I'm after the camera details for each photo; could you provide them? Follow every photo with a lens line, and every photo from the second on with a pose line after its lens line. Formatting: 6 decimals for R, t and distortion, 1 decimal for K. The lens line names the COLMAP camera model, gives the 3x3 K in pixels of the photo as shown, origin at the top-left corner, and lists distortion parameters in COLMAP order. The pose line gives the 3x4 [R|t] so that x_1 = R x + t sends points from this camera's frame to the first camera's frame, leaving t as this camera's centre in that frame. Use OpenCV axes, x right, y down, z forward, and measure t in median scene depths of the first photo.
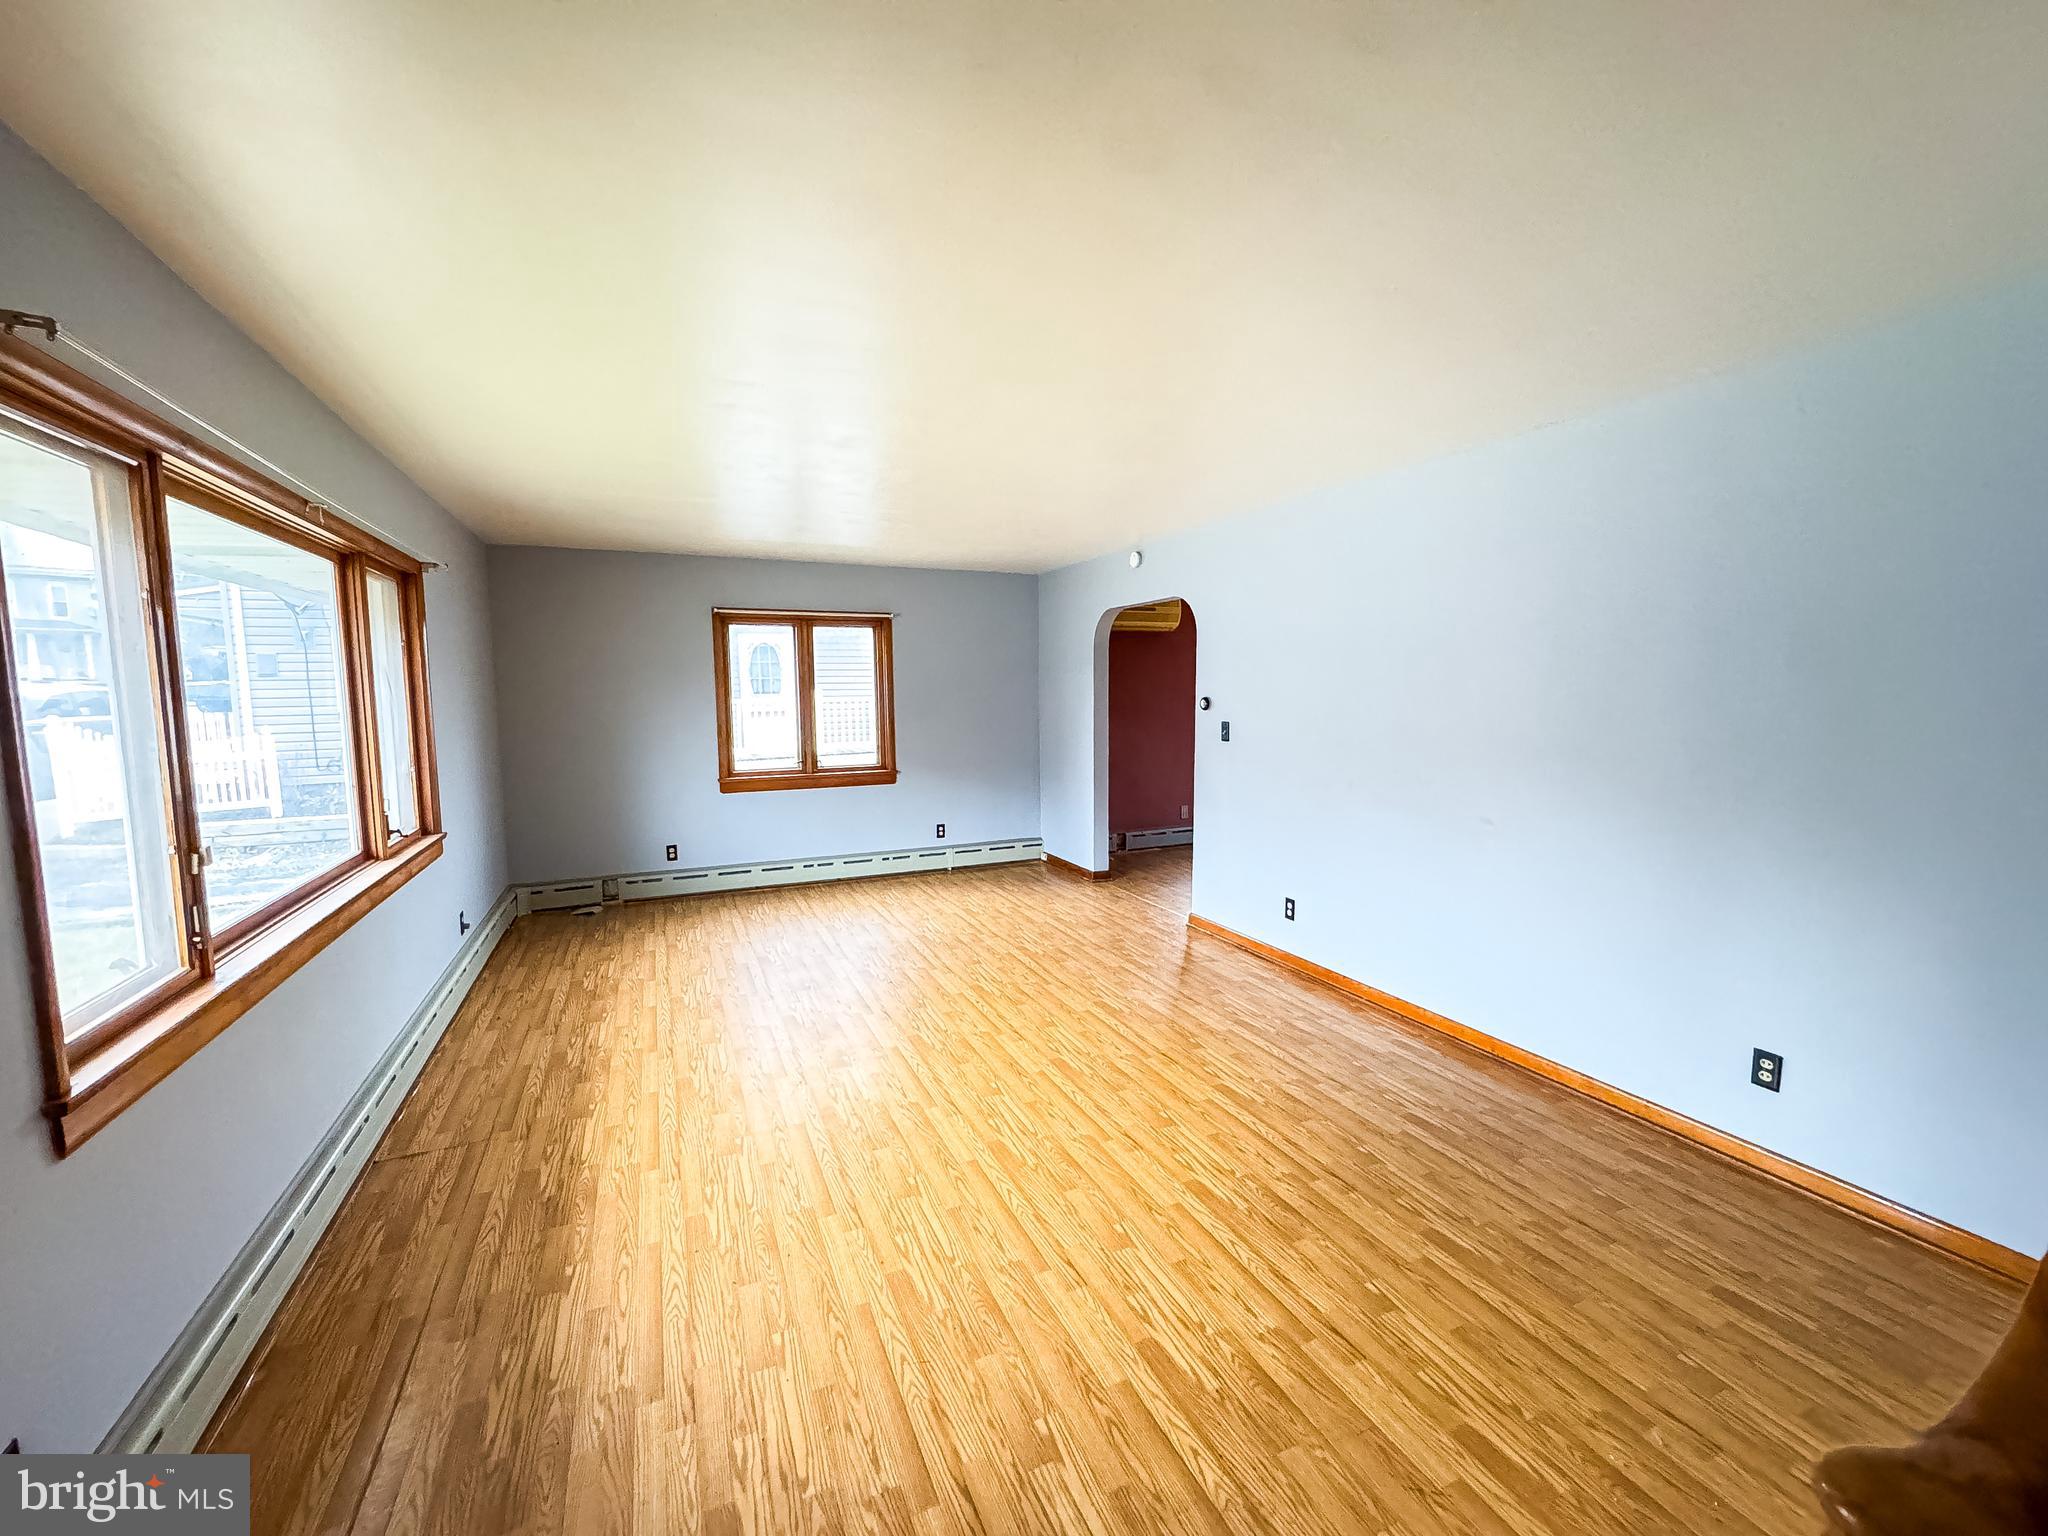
lens RADIAL K [[817.1, 0, 1027.6], [0, 817.1, 762.9], [0, 0, 1]] dist [-0.008644, 0.001050]
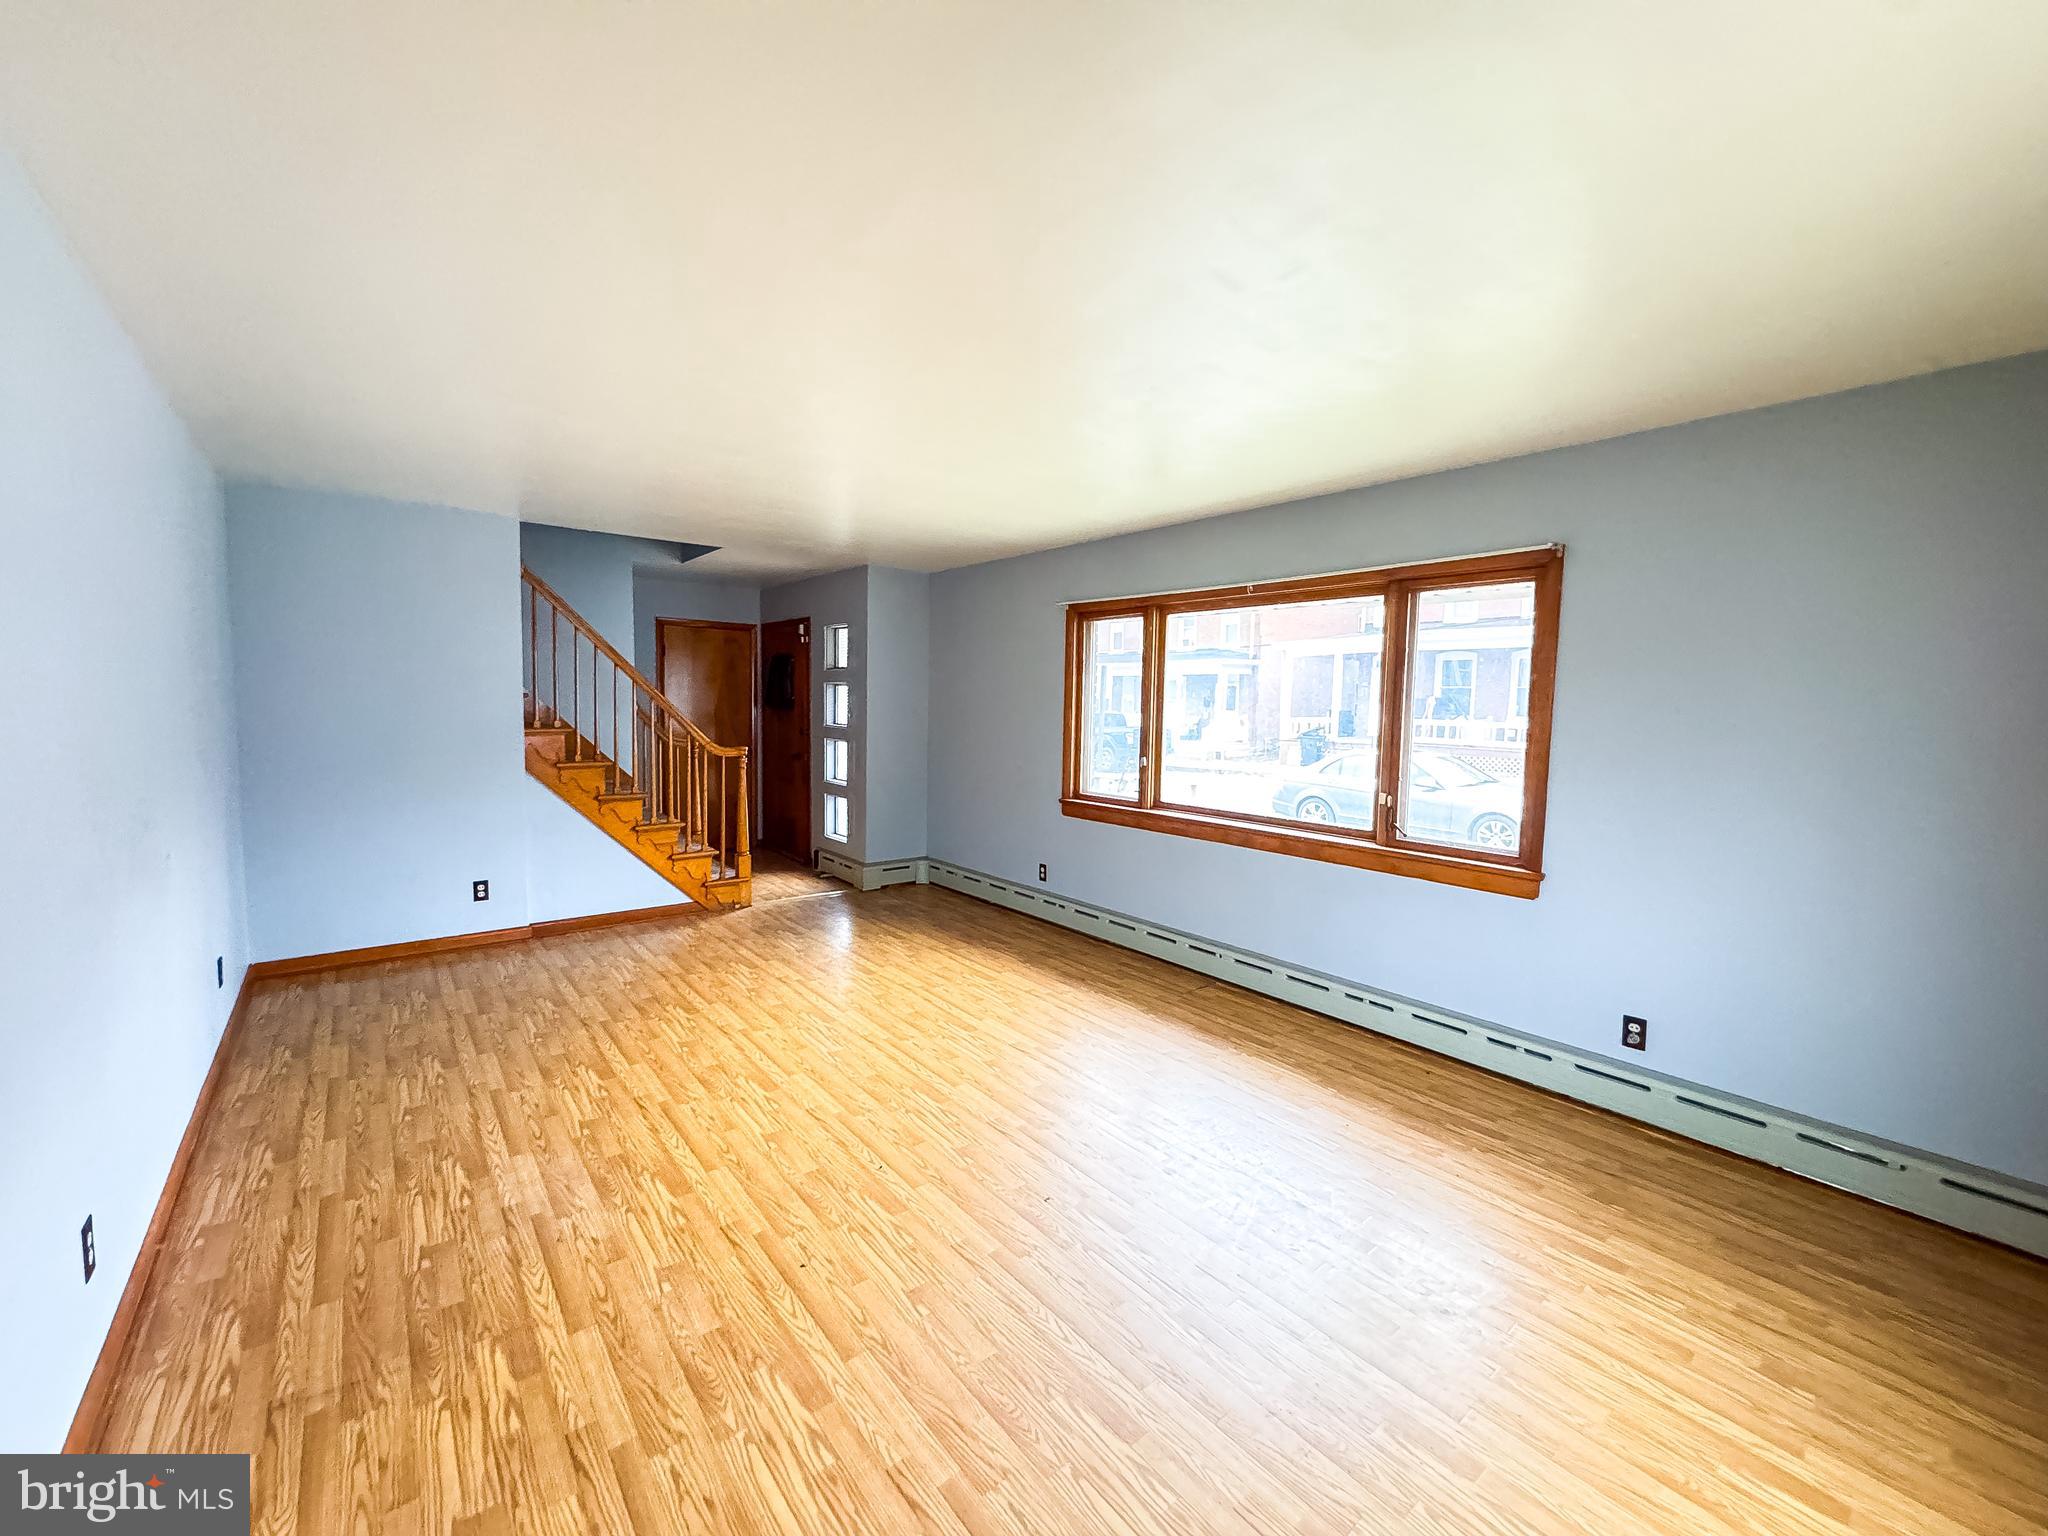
lens RADIAL K [[817.1, 0, 1027.1], [0, 817.1, 764.2], [0, 0, 1]] dist [-0.008644, 0.001050]
pose [[-0.967531, 0.006898, -0.252658, -0.013728], [-0.037121, 0.984910, 0.169042, -0.167720], [0.250011, 0.172932, -0.952675, 1.911263]]
